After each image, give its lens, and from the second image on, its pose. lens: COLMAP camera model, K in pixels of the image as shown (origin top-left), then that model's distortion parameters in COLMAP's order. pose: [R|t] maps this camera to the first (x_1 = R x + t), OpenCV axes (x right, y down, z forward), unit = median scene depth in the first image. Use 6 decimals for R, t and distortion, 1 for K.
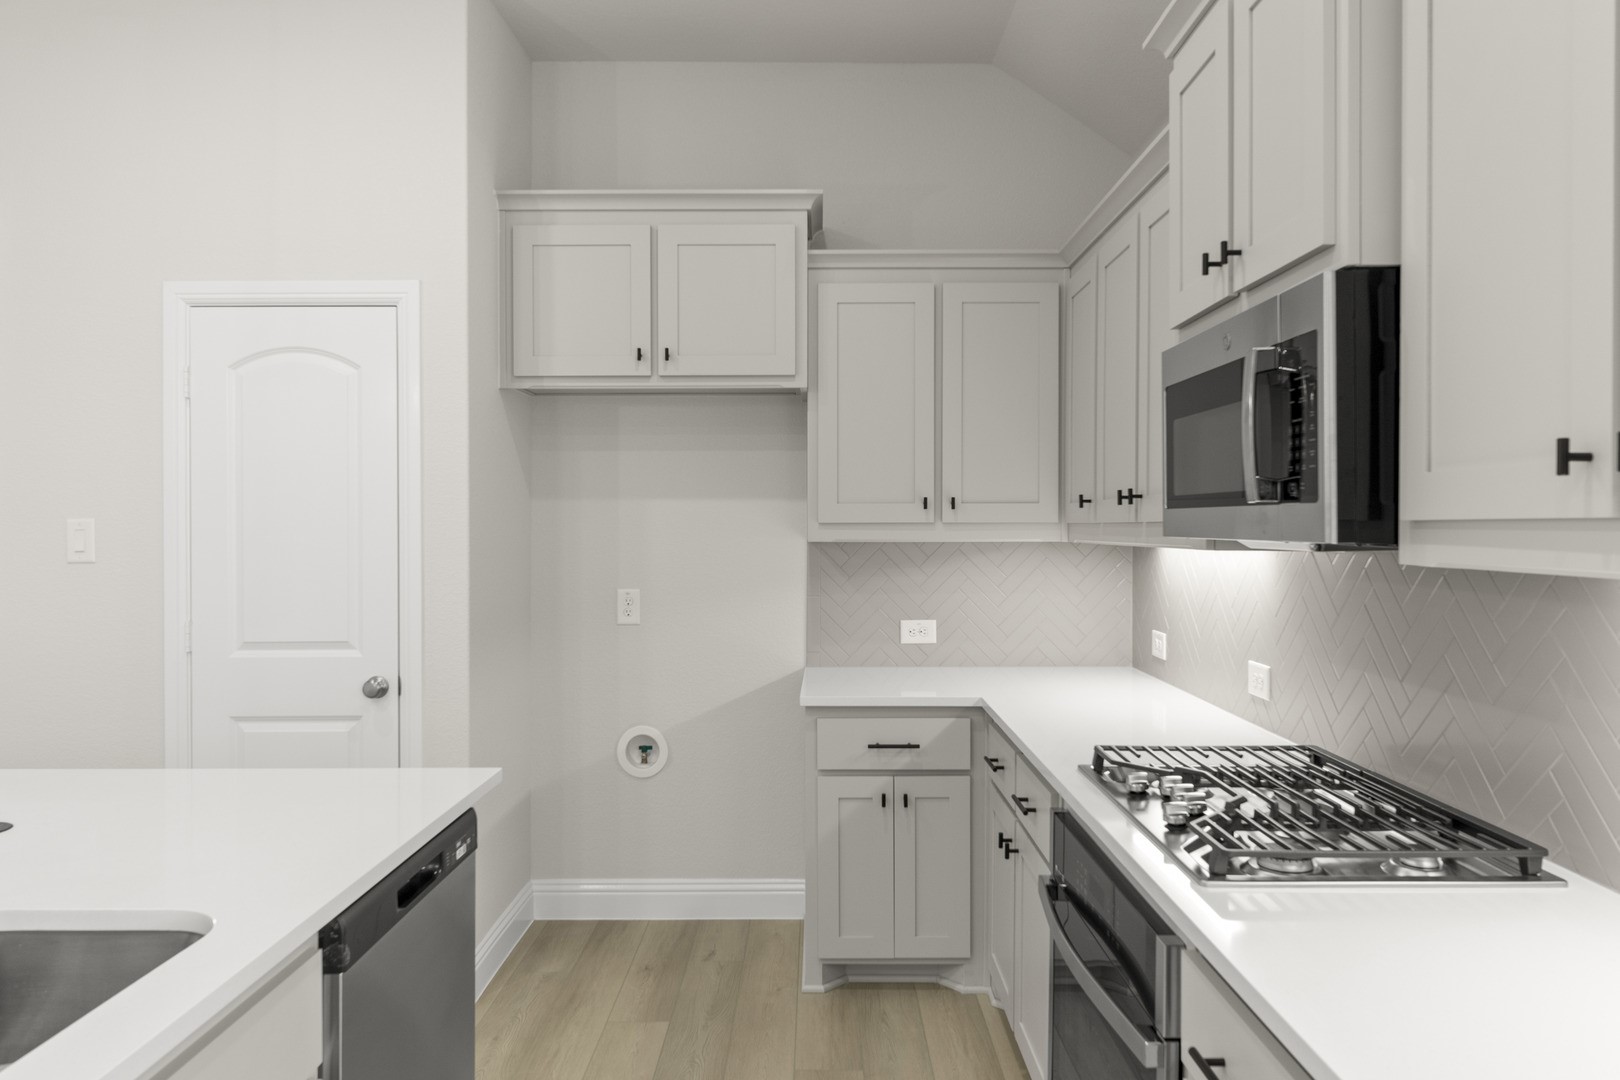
lens RADIAL K [[1097.5, 0, 818.6], [0, 1097.5, 522.0], [0, 0, 1]] dist [0.015116, -0.014577]
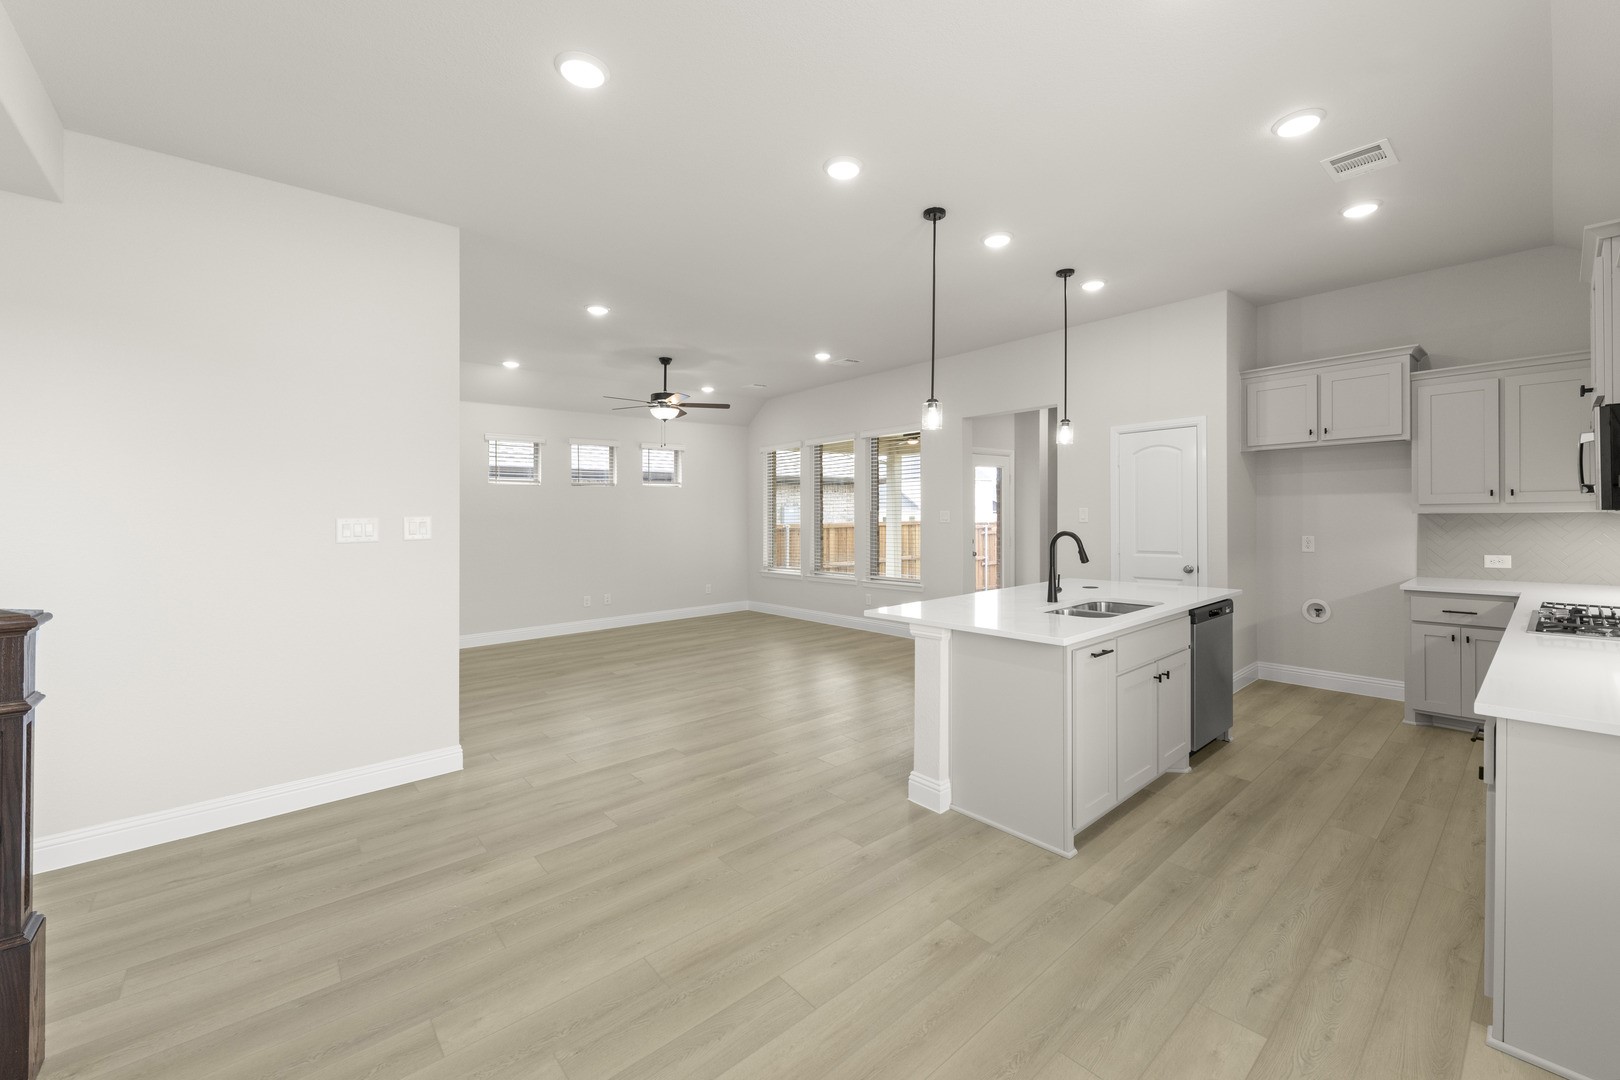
lens RADIAL K [[635.8, 0, 824.7], [0, 635.8, 526.7], [0, 0, 1]] dist [-0.005278, -0.001587]
pose [[0.649831, 0.005820, -0.760056, 0.178840], [0.017294, 0.999599, 0.022440, -0.002871], [0.759882, -0.027727, 0.649470, -0.616941]]
